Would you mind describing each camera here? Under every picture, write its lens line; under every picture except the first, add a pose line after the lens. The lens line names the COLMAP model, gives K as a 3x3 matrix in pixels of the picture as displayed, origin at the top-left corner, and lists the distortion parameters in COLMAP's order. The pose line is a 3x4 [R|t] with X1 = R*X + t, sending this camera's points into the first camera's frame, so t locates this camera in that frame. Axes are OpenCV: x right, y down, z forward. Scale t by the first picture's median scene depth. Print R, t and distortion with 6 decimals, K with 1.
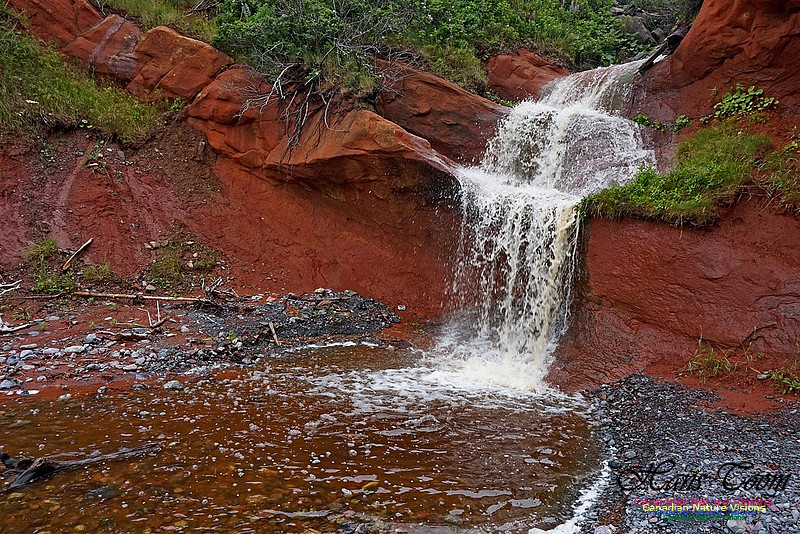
lens RADIAL K [[538.2, 0, 403.2], [0, 538.2, 269.2], [0, 0, 1]] dist [-0.053185, 0.036933]
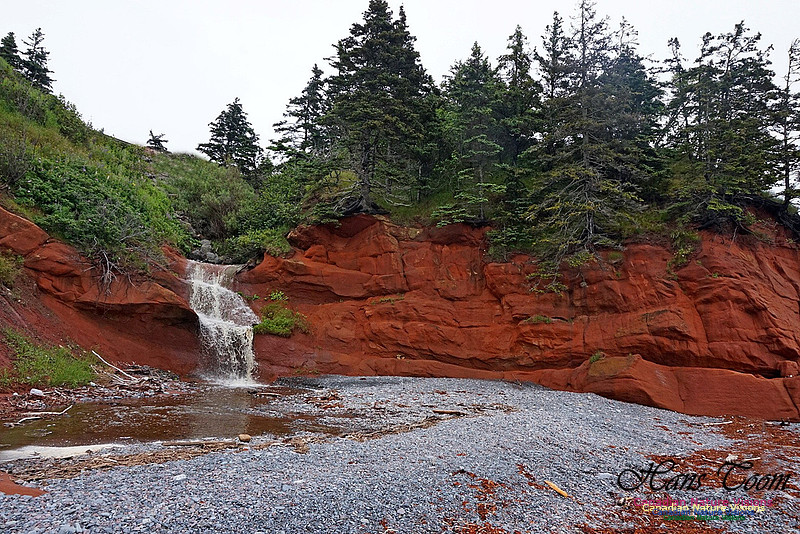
lens RADIAL K [[538.2, 0, 405.2], [0, 538.2, 266.7], [0, 0, 1]] dist [-0.053185, 0.036933]
pose [[0.399806, 0.097016, 0.911451, -1.778999], [0.048622, 0.990738, -0.126783, -0.033584], [-0.915309, 0.095005, 0.391386, -0.875374]]
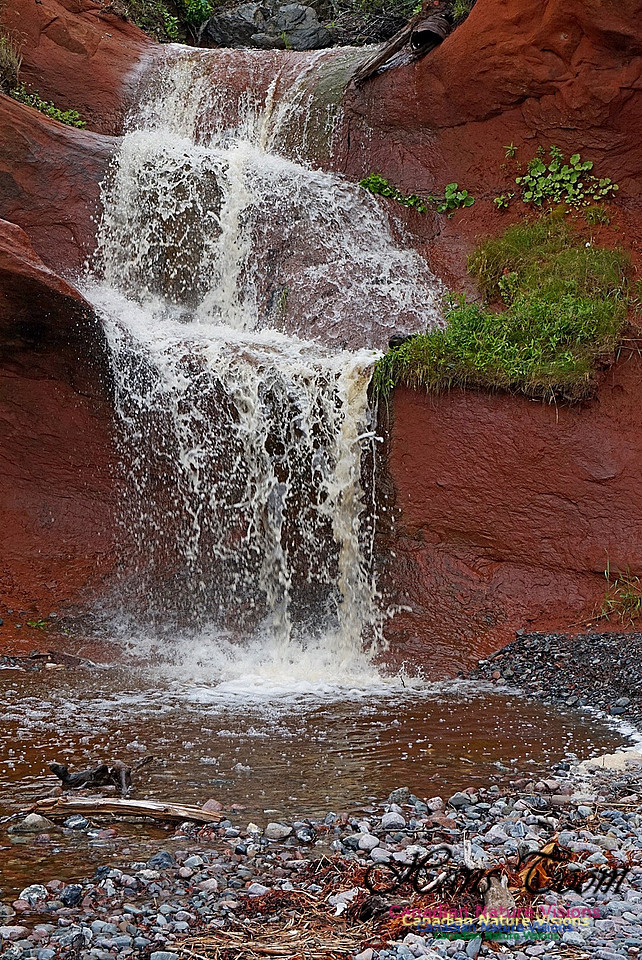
lens RADIAL K [[2009.4, 0, 371.6], [0, 2009.4, 479.4], [0, 0, 1]] dist [-0.054983, 0.000000]
pose [[0.796264, -0.060527, 0.601914, -0.762284], [0.071166, 0.997445, 0.006156, -0.012533], [-0.600749, 0.037934, 0.798537, -0.544584]]
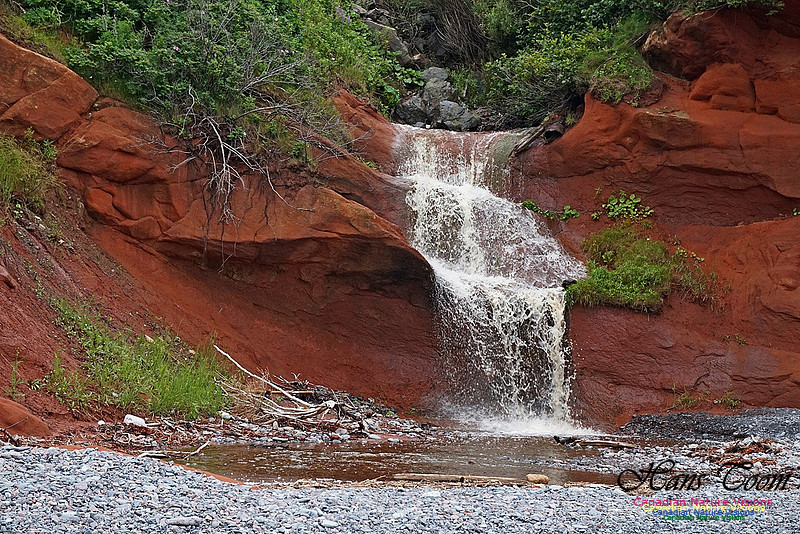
lens RADIAL K [[1674.5, 0, 403.1], [0, 1674.5, 261.9], [0, 0, 1]] dist [-0.054983, 0.000000]
pose [[0.711394, -0.000580, 0.702793, -2.108476], [0.060093, 0.996388, -0.060005, 0.010105], [-0.700219, 0.084920, 0.708859, -1.179192]]
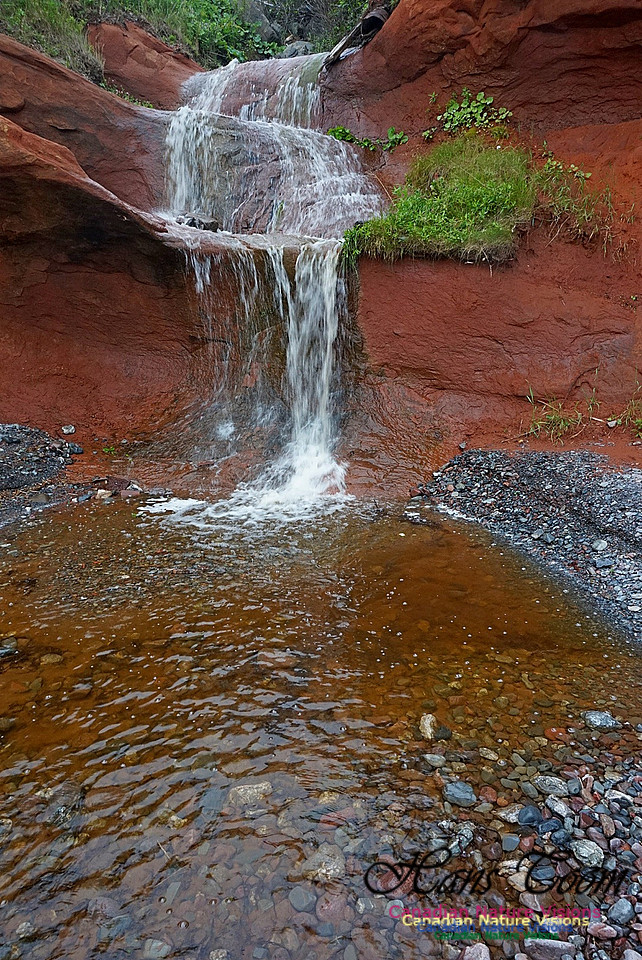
lens RADIAL K [[652.5, 0, 328.2], [0, 652.5, 472.7], [0, 0, 1]] dist [-0.033548, 0.024913]
pose [[0.815216, -0.213116, 0.538520, -0.185238], [0.117981, 0.971447, 0.205843, -0.001021], [-0.567012, -0.104272, 0.817083, 0.204250]]
